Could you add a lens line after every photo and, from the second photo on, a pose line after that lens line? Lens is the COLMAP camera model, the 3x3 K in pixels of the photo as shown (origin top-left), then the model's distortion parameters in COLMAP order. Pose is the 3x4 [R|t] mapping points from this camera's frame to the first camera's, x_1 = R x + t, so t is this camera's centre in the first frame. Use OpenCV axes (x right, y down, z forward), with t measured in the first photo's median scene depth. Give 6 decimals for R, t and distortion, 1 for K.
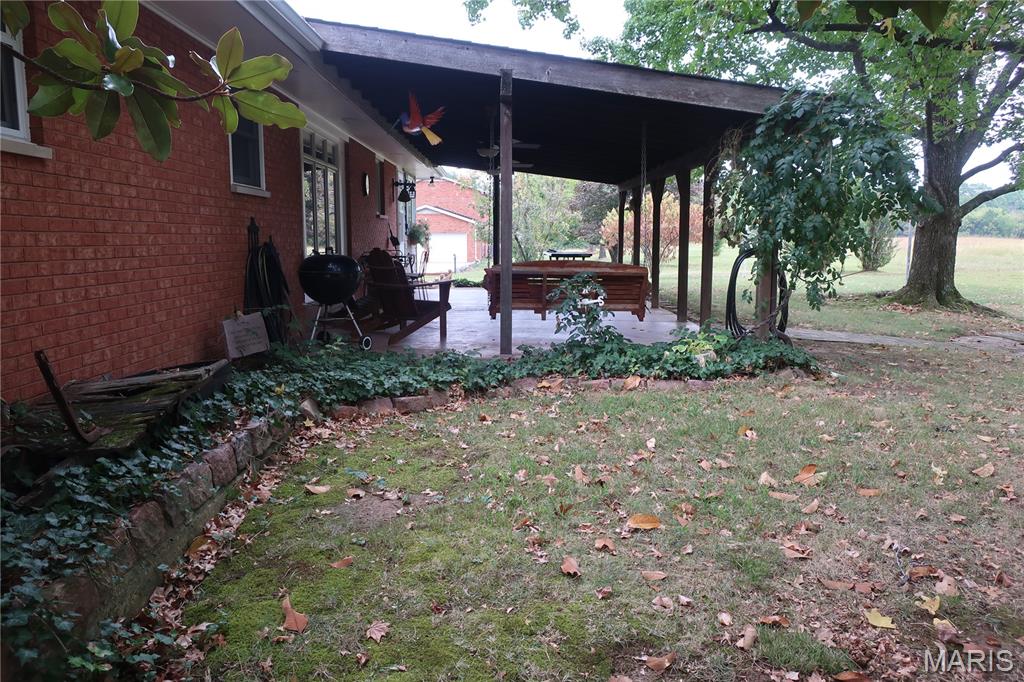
lens RADIAL K [[813.7, 0, 512.0], [0, 813.7, 341.0], [0, 0, 1]] dist [0.006263, 0.002097]
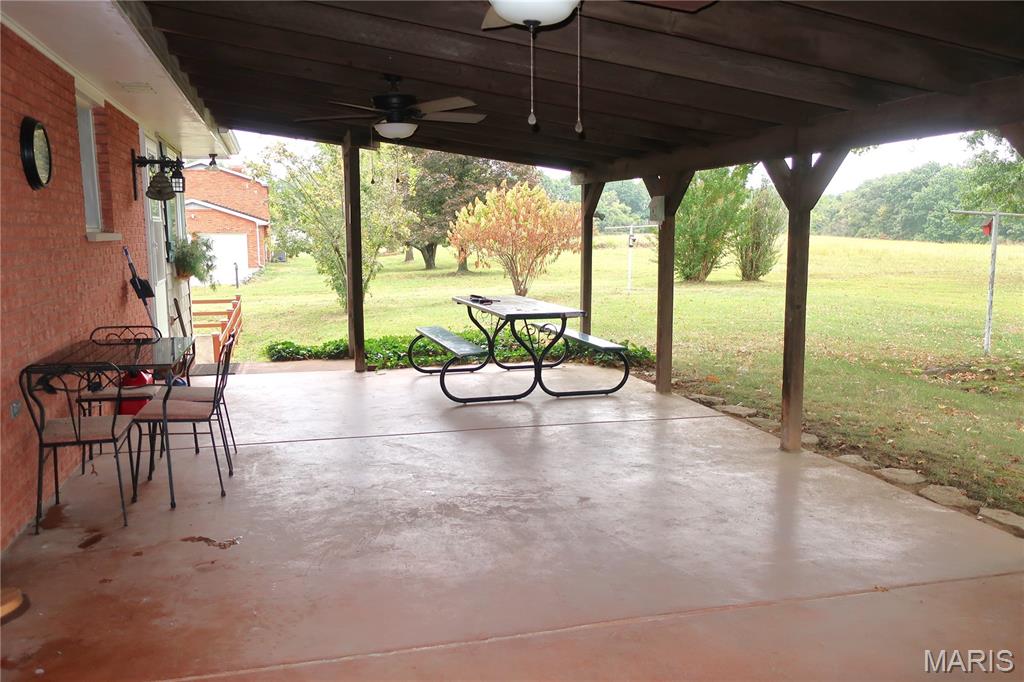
lens RADIAL K [[813.7, 0, 512.0], [0, 813.7, 341.0], [0, 0, 1]] dist [0.006263, 0.002097]
pose [[0.964083, -0.040040, 0.262566, -0.059083], [0.038002, 0.999195, 0.012839, -0.081703], [-0.262869, -0.002400, 0.964829, 0.457534]]
